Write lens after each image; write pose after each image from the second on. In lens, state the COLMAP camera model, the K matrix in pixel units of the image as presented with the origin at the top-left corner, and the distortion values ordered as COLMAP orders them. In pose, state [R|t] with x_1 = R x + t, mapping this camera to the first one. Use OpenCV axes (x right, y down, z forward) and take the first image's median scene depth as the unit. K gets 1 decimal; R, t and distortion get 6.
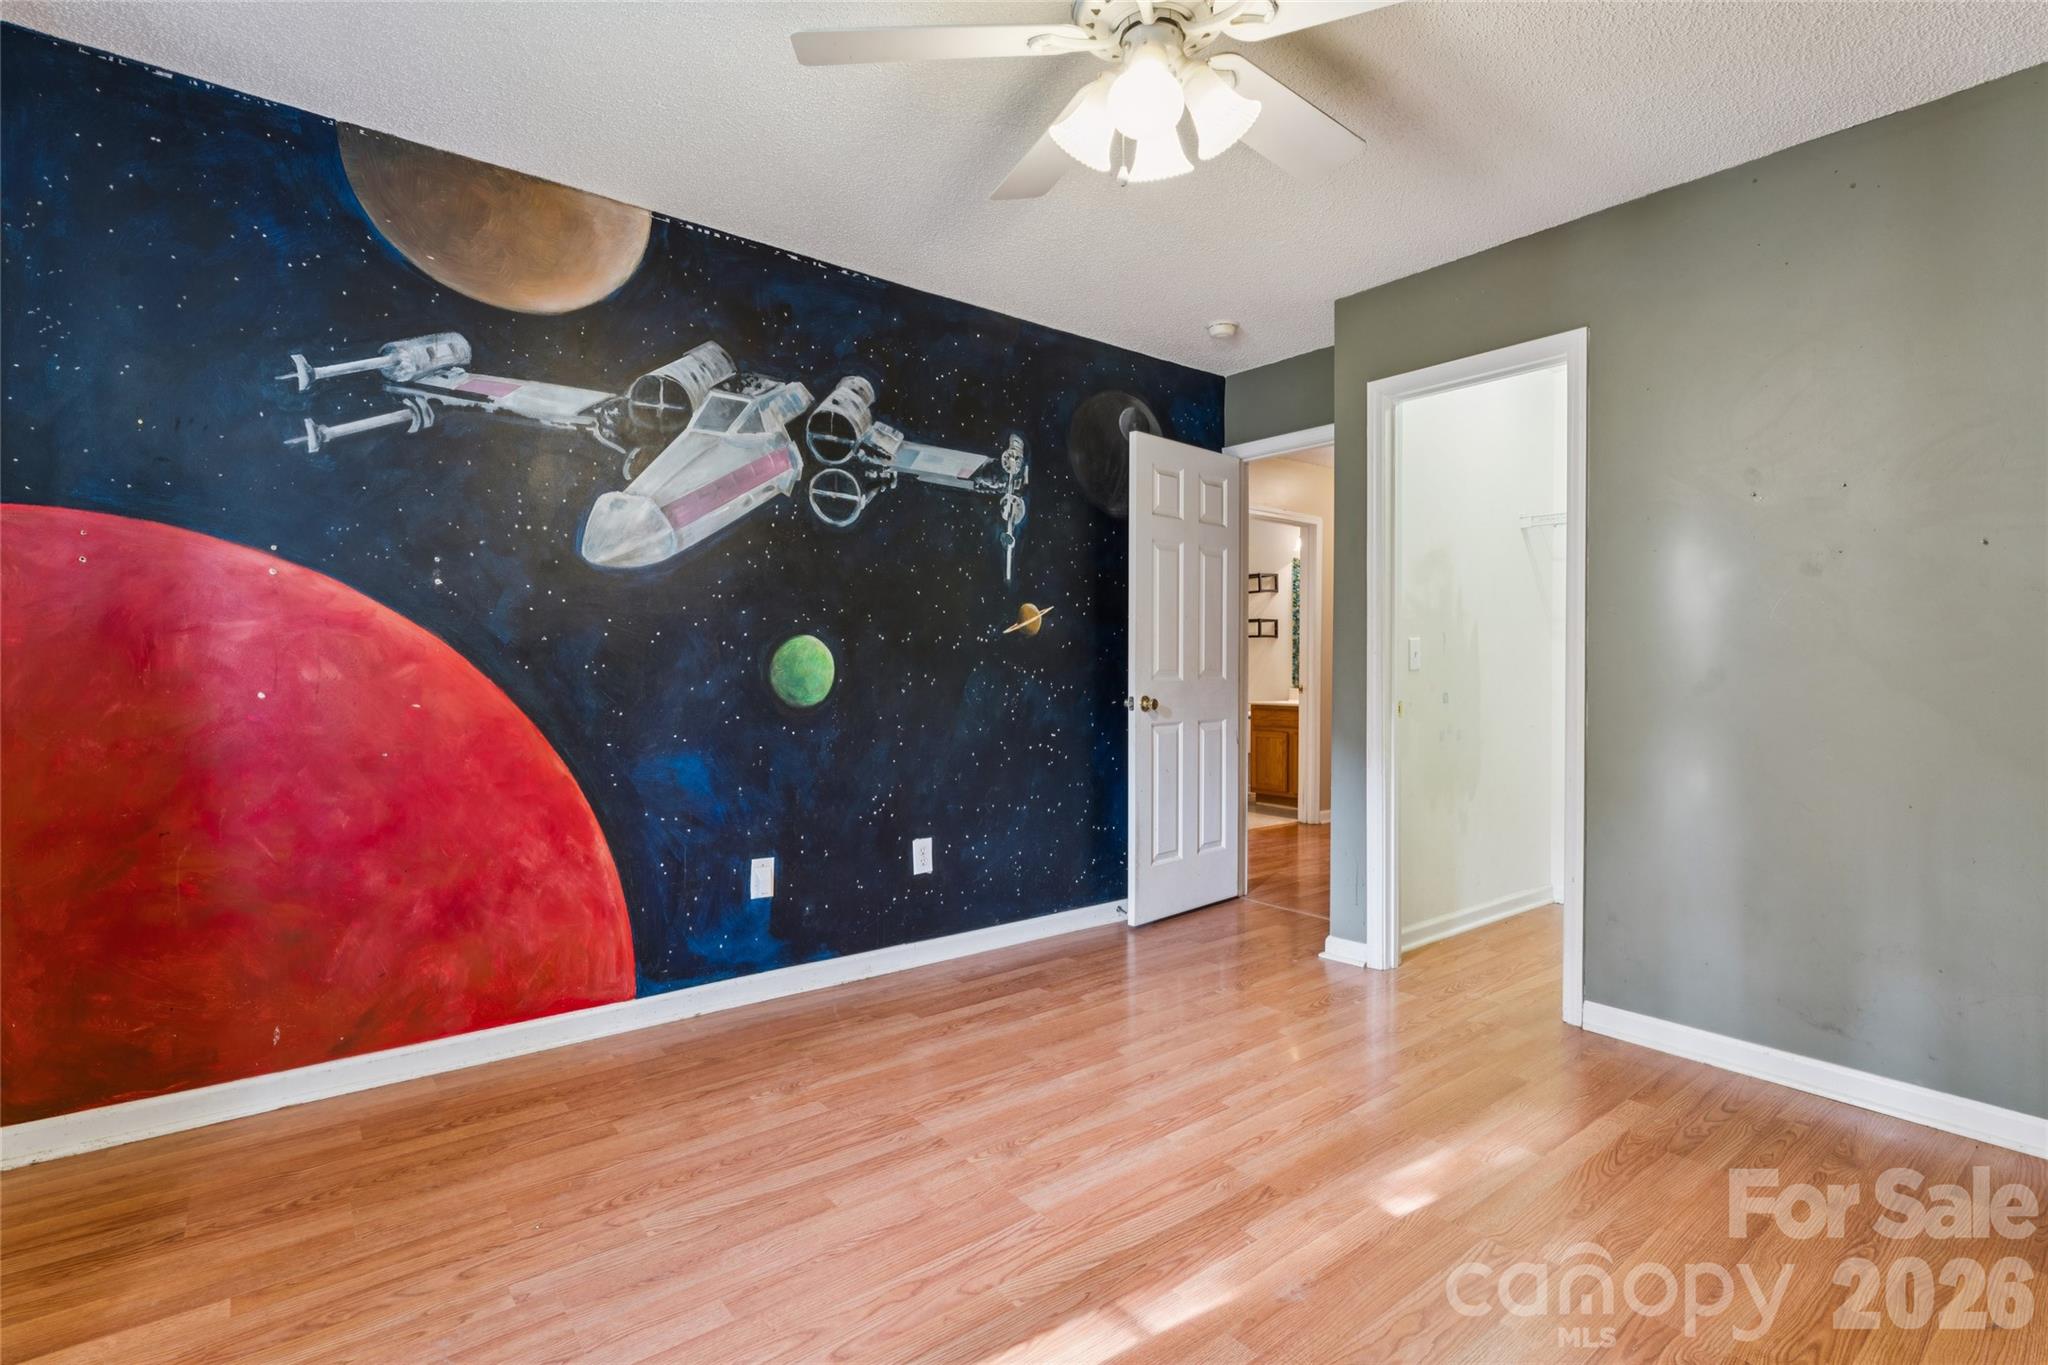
lens RADIAL K [[959.8, 0, 1022.2], [0, 959.8, 673.2], [0, 0, 1]] dist [-0.009487, 0.002621]
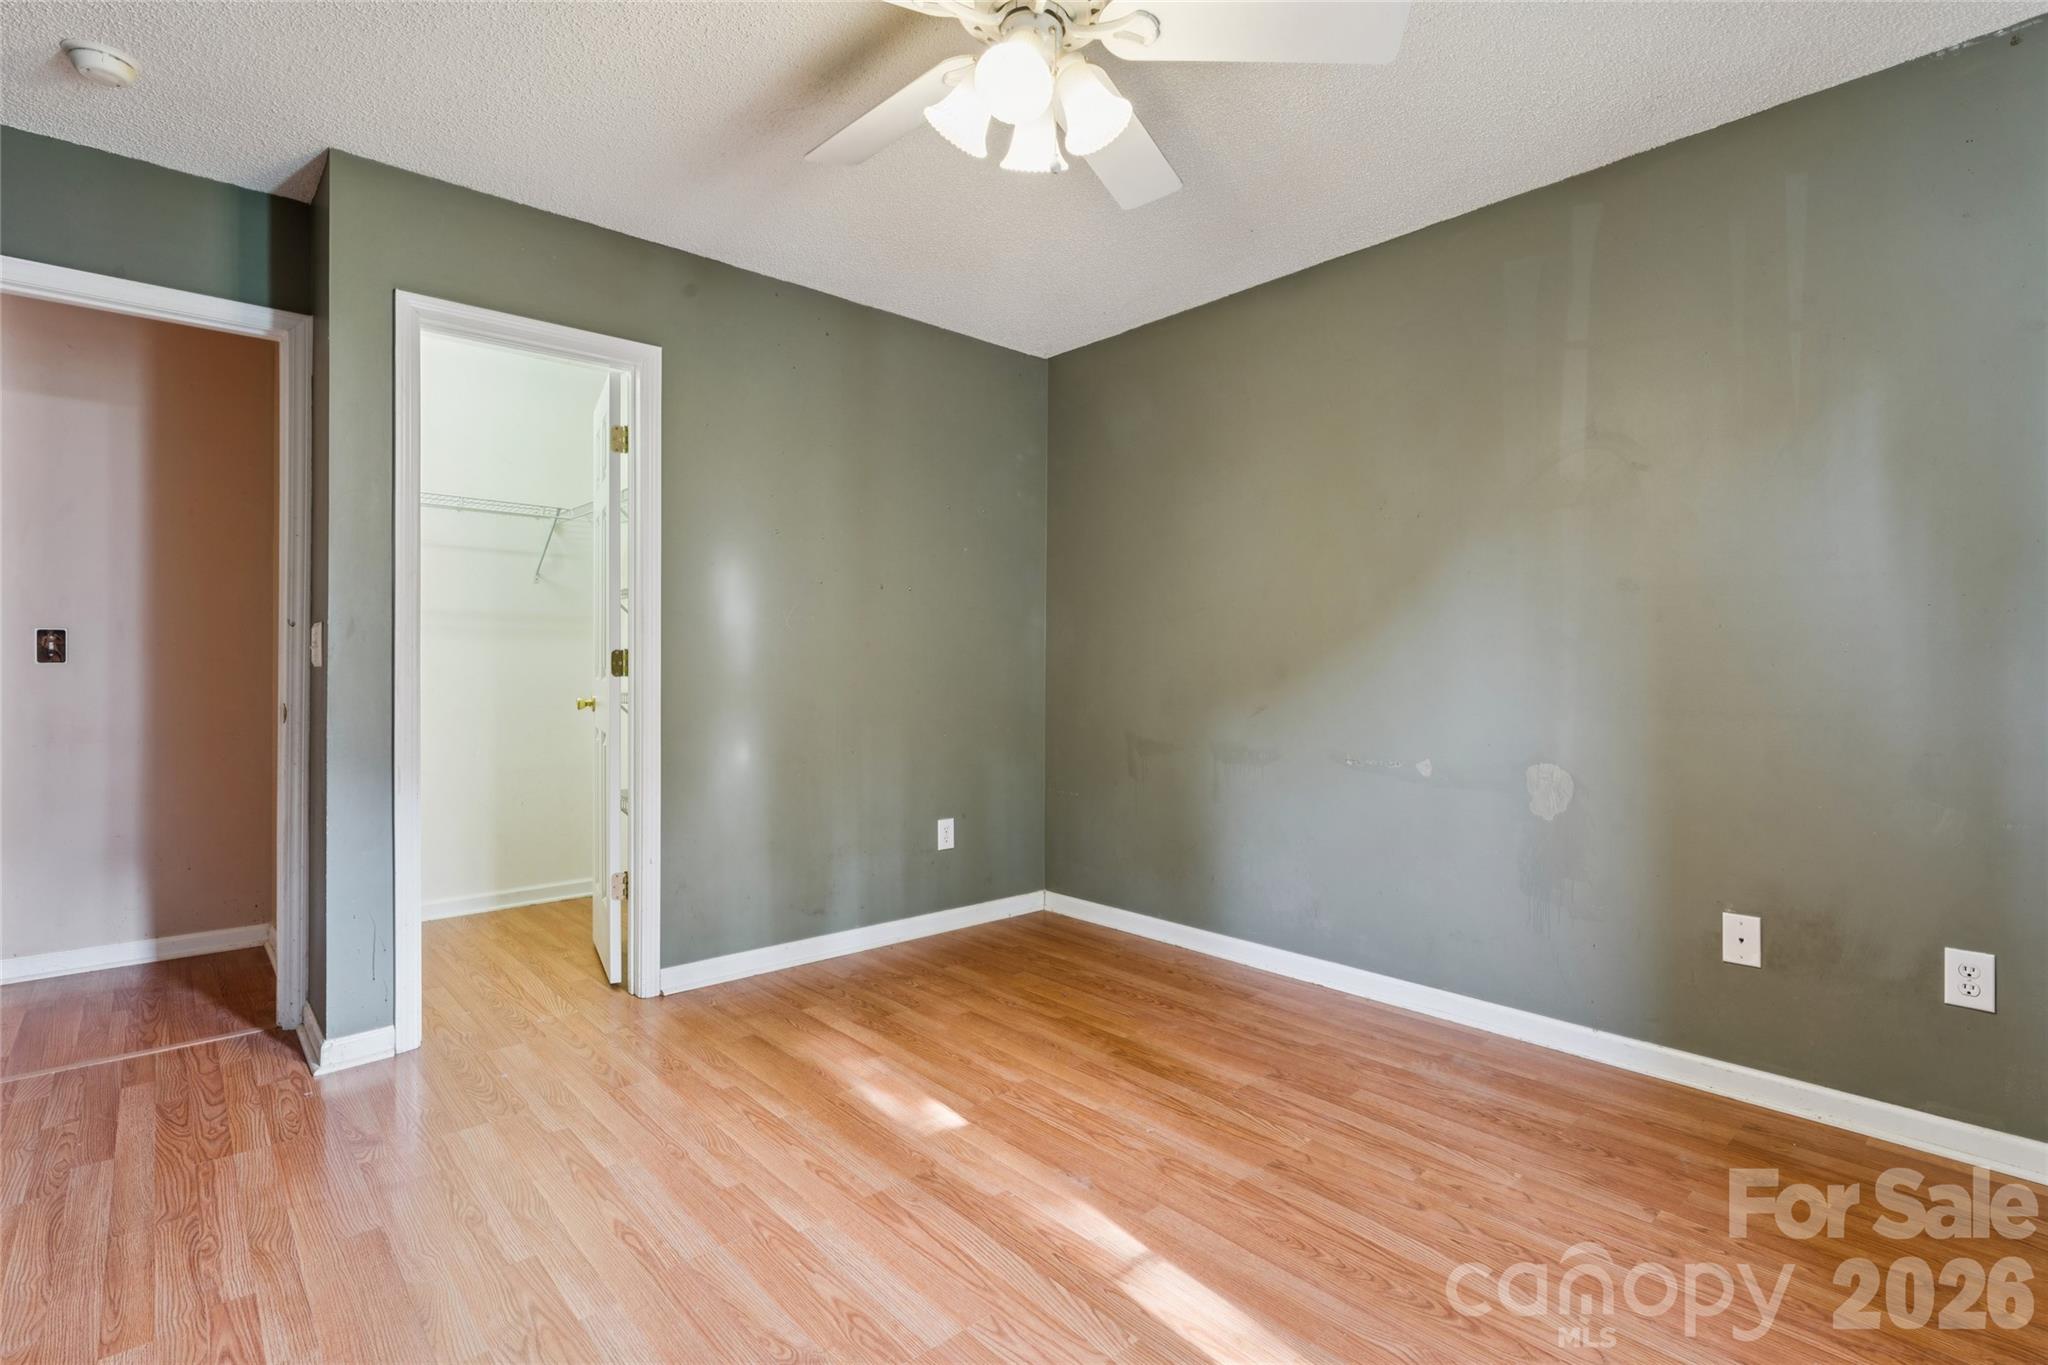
lens RADIAL K [[959.8, 0, 1035.8], [0, 959.8, 673.7], [0, 0, 1]] dist [-0.009487, 0.002621]
pose [[-0.071121, -0.013822, 0.997372, -0.689416], [0.005040, 0.999886, 0.014217, -0.009195], [-0.997455, 0.006037, -0.071043, 0.858584]]
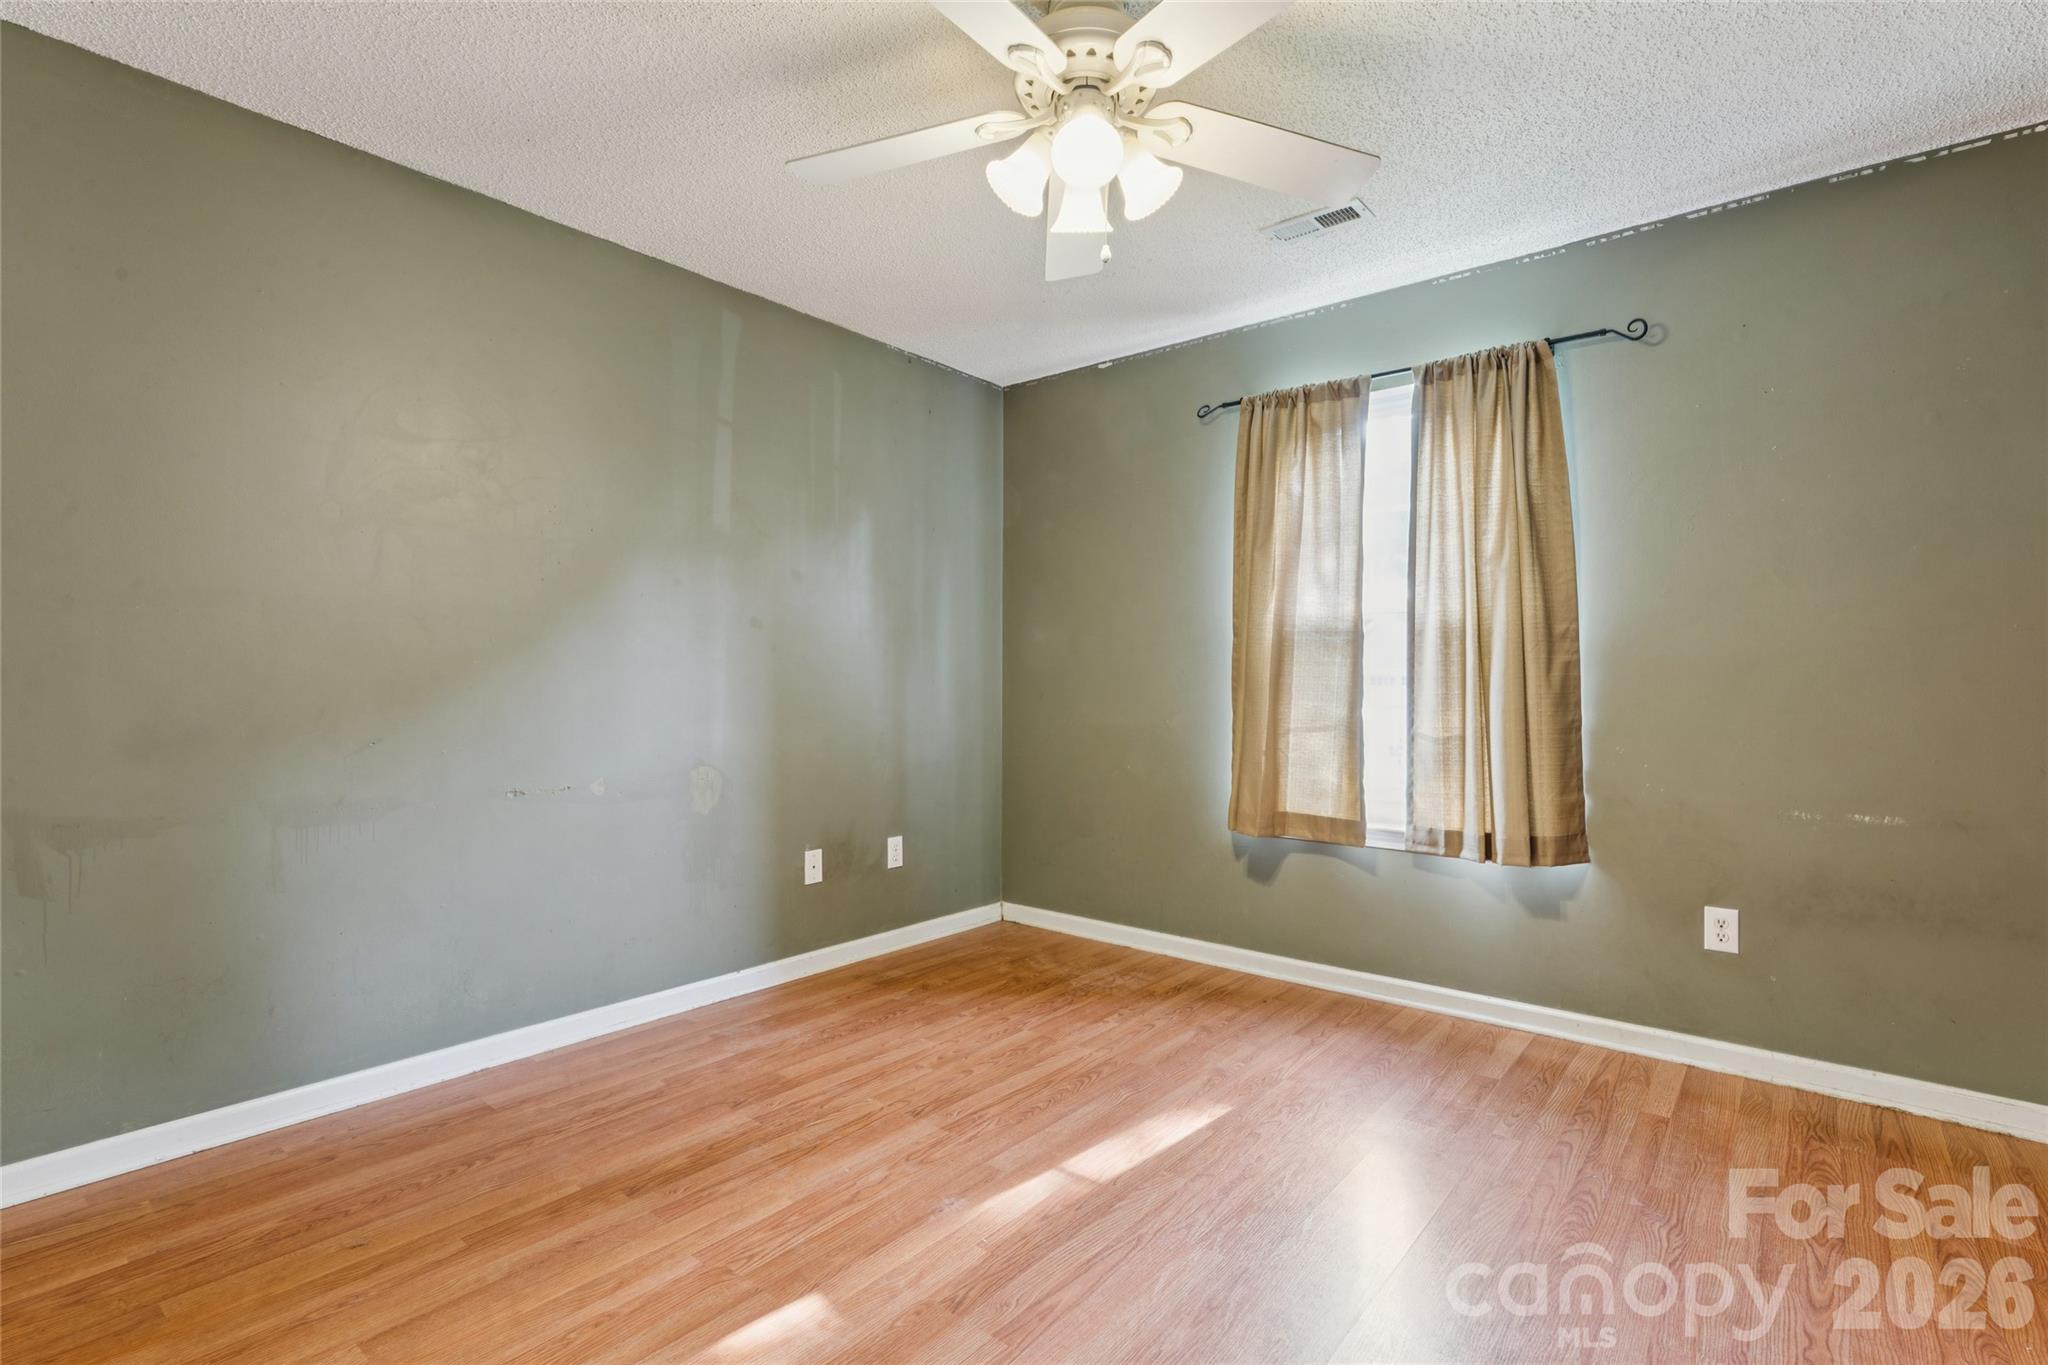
lens RADIAL K [[959.8, 0, 1007.8], [0, 959.8, 676.5], [0, 0, 1]] dist [-0.009487, 0.002621]
pose [[-0.979648, -0.007642, -0.200578, 0.347902], [-0.007352, 0.999971, -0.002192, -0.009891], [0.200589, -0.000673, -0.979675, 1.656054]]
